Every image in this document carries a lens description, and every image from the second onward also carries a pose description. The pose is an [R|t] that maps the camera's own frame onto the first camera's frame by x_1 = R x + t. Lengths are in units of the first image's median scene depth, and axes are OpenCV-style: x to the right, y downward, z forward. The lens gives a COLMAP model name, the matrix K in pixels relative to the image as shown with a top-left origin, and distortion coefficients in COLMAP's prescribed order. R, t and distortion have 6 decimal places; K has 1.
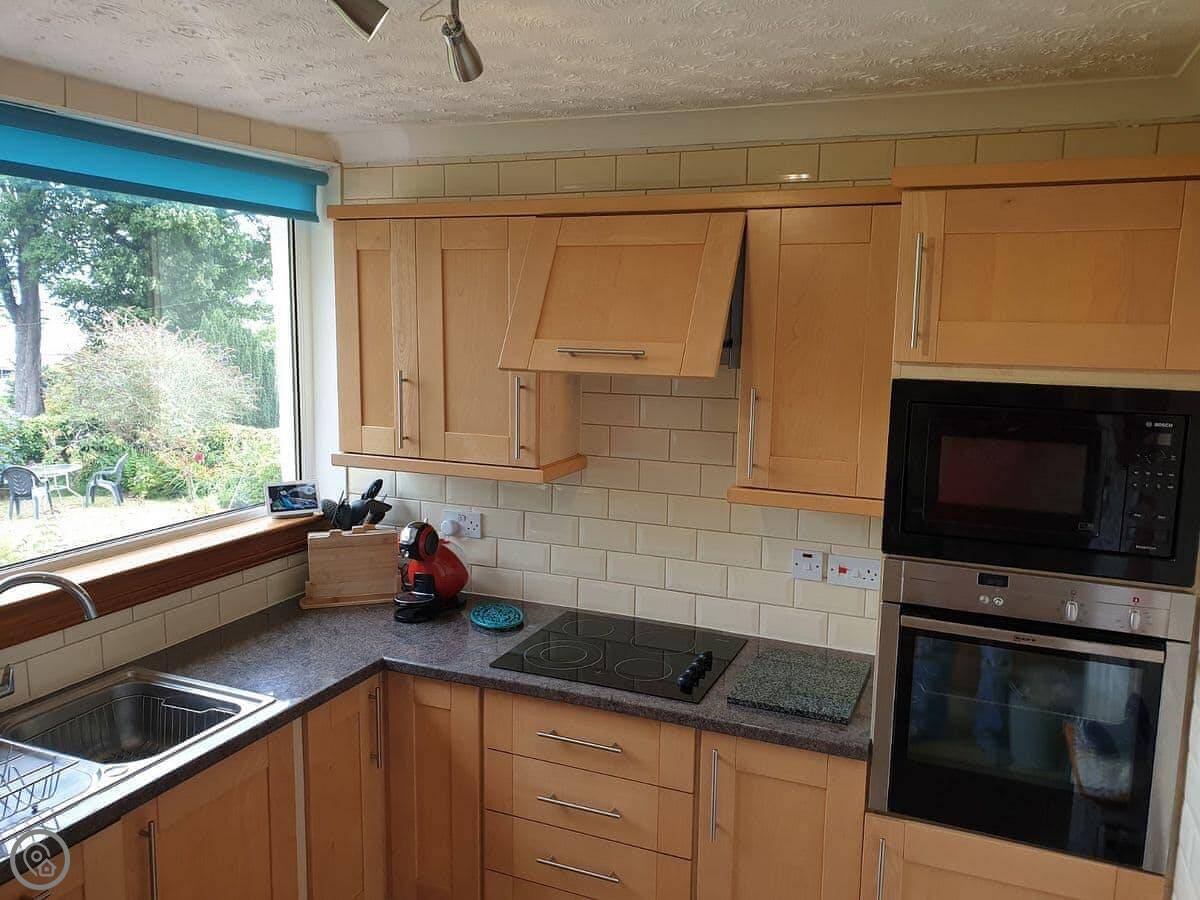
lens RADIAL K [[929.7, 0, 600.0], [0, 929.7, 450.0], [0, 0, 1]] dist [-0.061150, 0.003701]
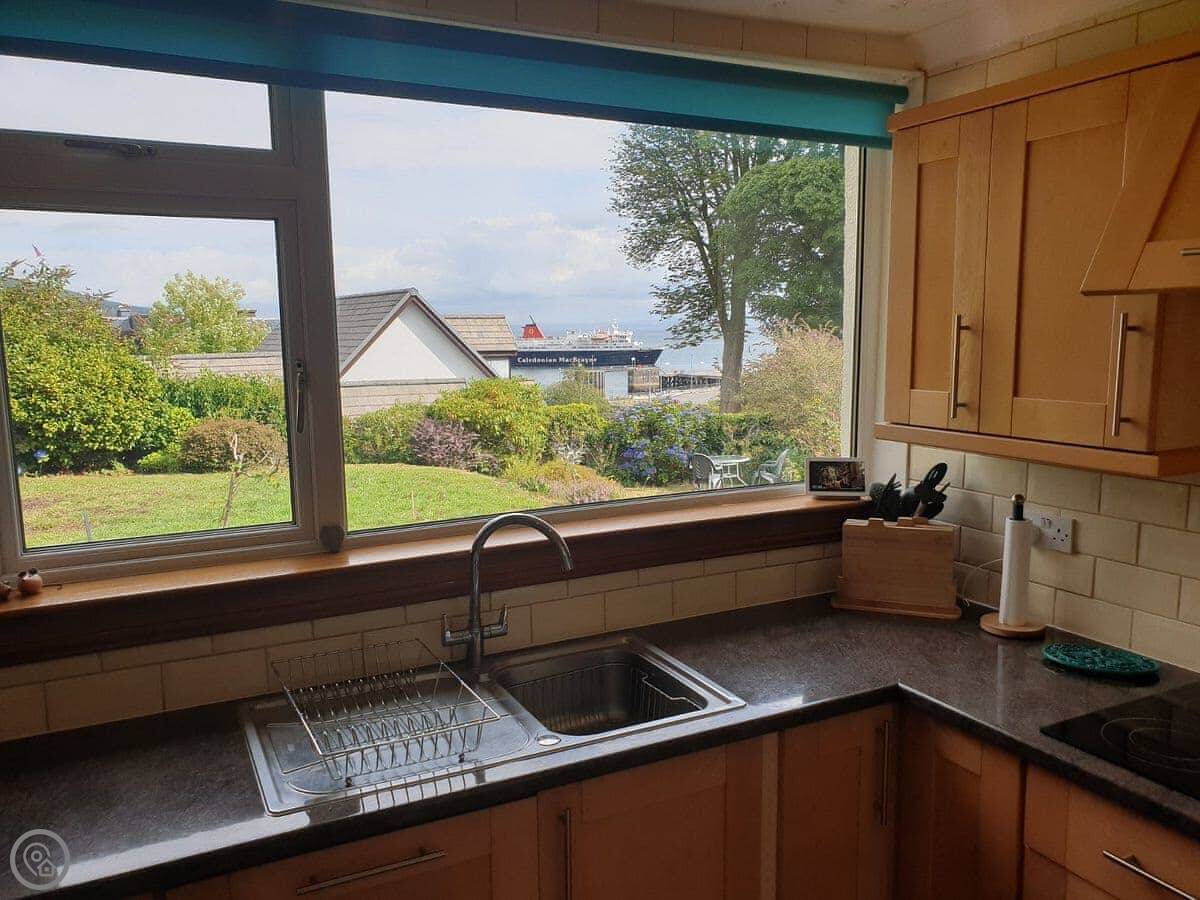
lens RADIAL K [[919.5, 0, 597.7], [0, 919.5, 462.1], [0, 0, 1]] dist [-0.007743, 0.004282]
pose [[0.760273, 0.075183, -0.645238, 0.048844], [-0.075006, 0.996796, 0.027769, 0.032354], [0.645258, 0.027285, 0.763477, 0.216034]]
